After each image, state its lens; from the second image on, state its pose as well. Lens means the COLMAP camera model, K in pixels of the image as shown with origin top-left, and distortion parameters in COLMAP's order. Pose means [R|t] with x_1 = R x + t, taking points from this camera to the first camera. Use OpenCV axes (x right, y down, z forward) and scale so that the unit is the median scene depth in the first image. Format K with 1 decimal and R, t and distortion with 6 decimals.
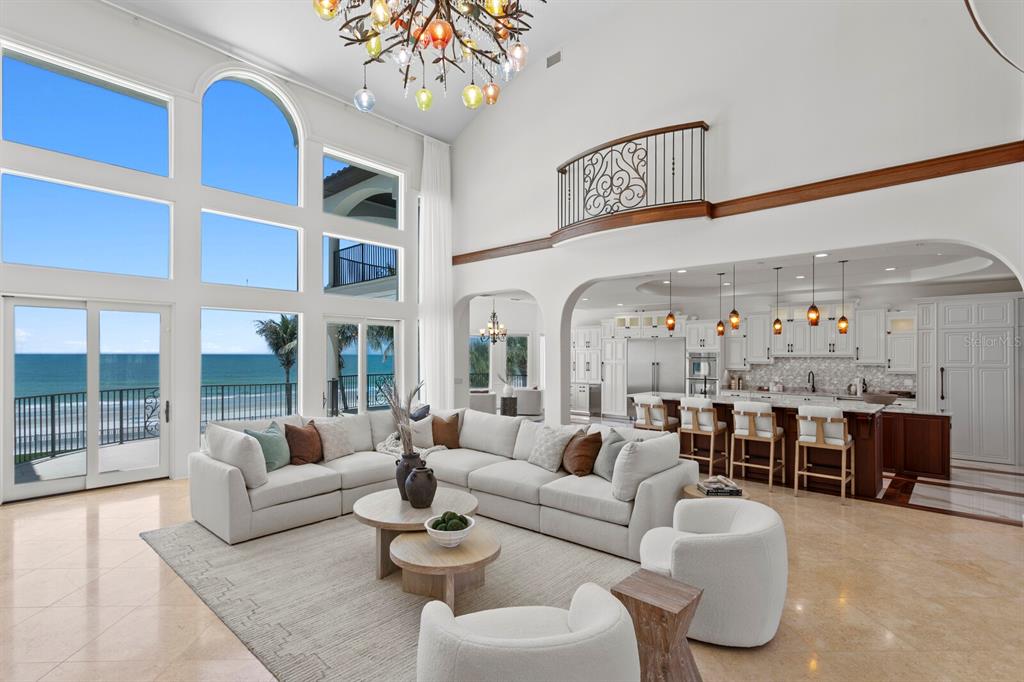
lens RADIAL K [[483.1, 0, 507.5], [0, 483.1, 346.9], [0, 0, 1]] dist [-0.001433, -0.000277]
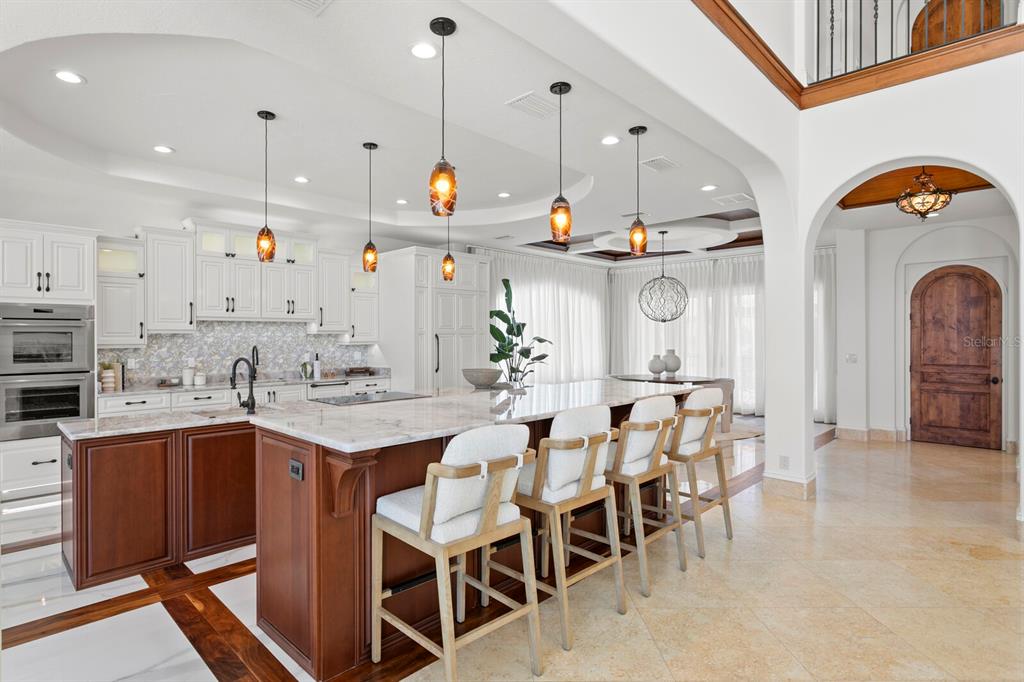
lens RADIAL K [[530.7, 0, 490.8], [0, 530.7, 339.5], [0, 0, 1]] dist [-0.002968, -0.000419]
pose [[0.050478, -0.010811, 0.998667, -0.009524], [-0.013982, 0.999836, 0.011531, 0.031964], [-0.998627, -0.014546, 0.050318, 0.682002]]
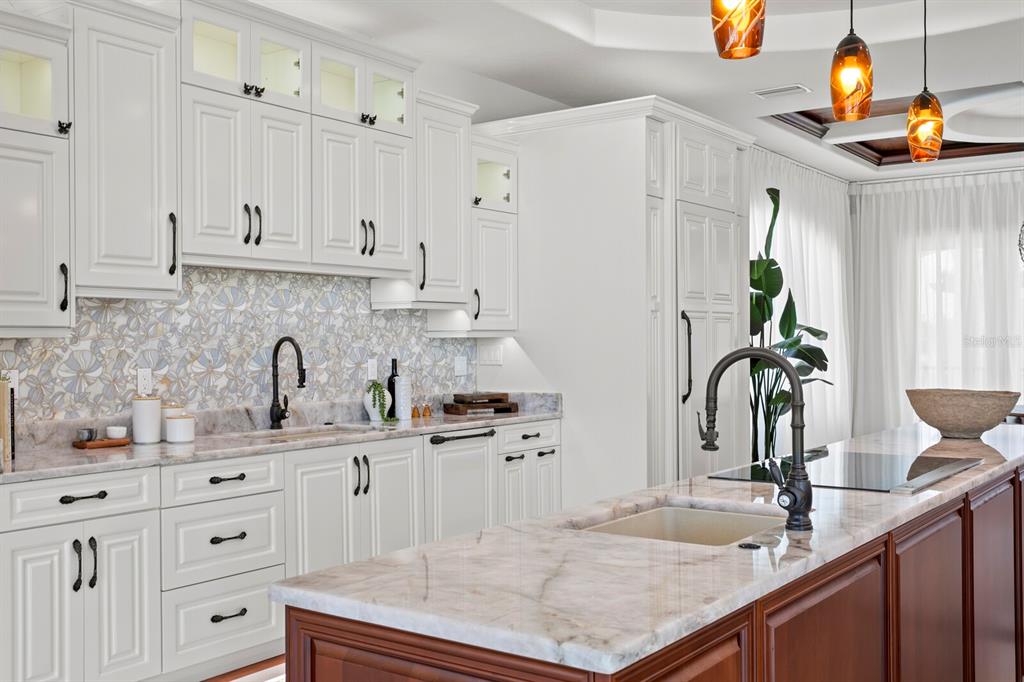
lens RADIAL K [[1053.0, 0, 512.8], [0, 1053.0, 338.3], [0, 0, 1]] dist [0.043532, 0.000000]
pose [[-0.112126, -0.002206, 0.993692, 0.126649], [-0.012196, 0.999925, 0.000844, 0.050312], [-0.993619, -0.012024, -0.112144, 0.957676]]
